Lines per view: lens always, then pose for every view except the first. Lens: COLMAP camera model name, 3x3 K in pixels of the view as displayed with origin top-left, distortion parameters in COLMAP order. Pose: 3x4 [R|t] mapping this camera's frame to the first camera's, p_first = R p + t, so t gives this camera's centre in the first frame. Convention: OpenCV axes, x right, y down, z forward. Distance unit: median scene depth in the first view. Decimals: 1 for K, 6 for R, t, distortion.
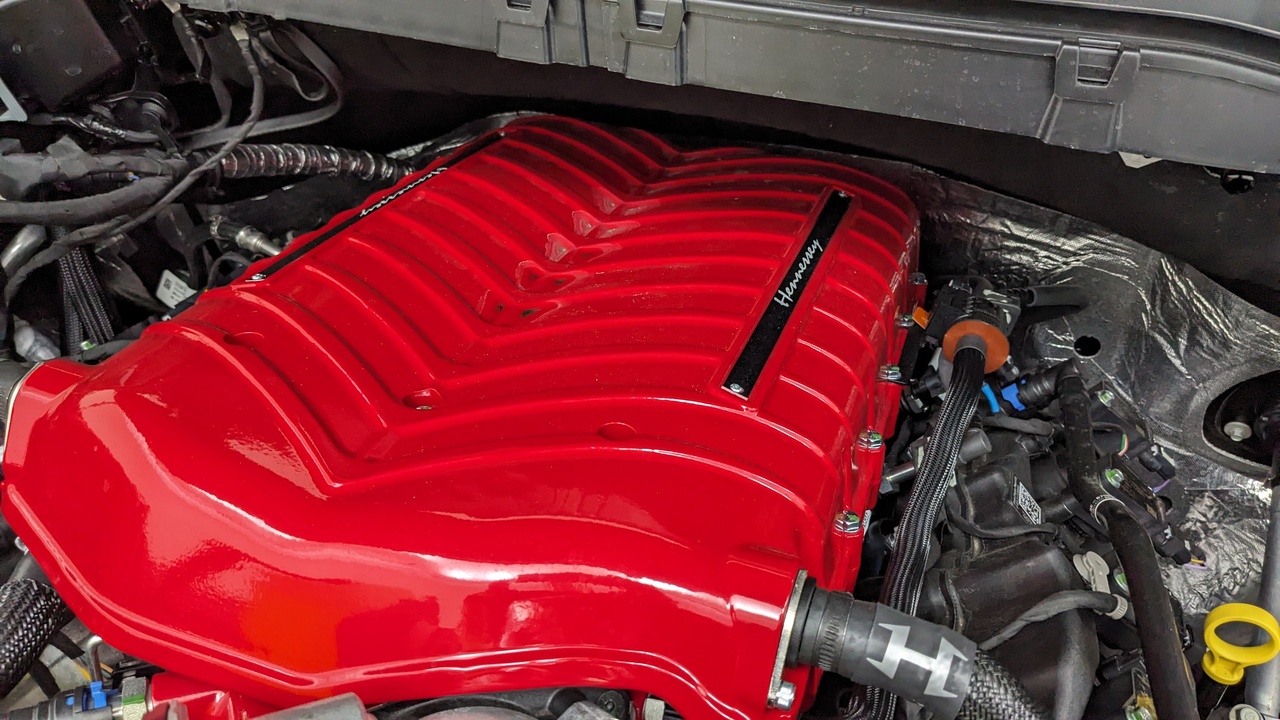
lens RADIAL K [[1081.8, 0, 620.2], [0, 1081.8, 358.0], [0, 0, 1]] dist [0.093935, -0.192196]
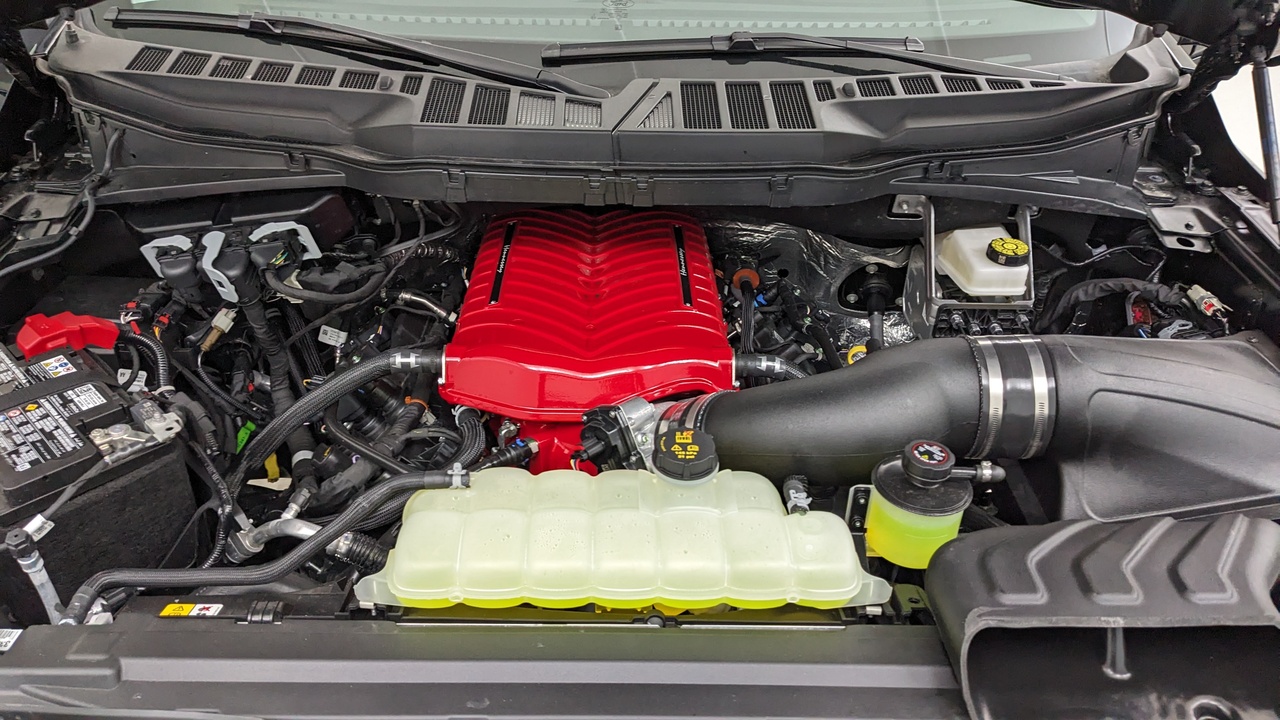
lens RADIAL K [[1081.8, 0, 620.2], [0, 1081.8, 358.0], [0, 0, 1]] dist [0.093935, -0.192196]
pose [[0.940552, -0.202815, 0.272450, -0.584374], [0.203269, 0.978754, 0.026872, 0.035418], [-0.272111, 0.030106, 0.961795, -1.147122]]
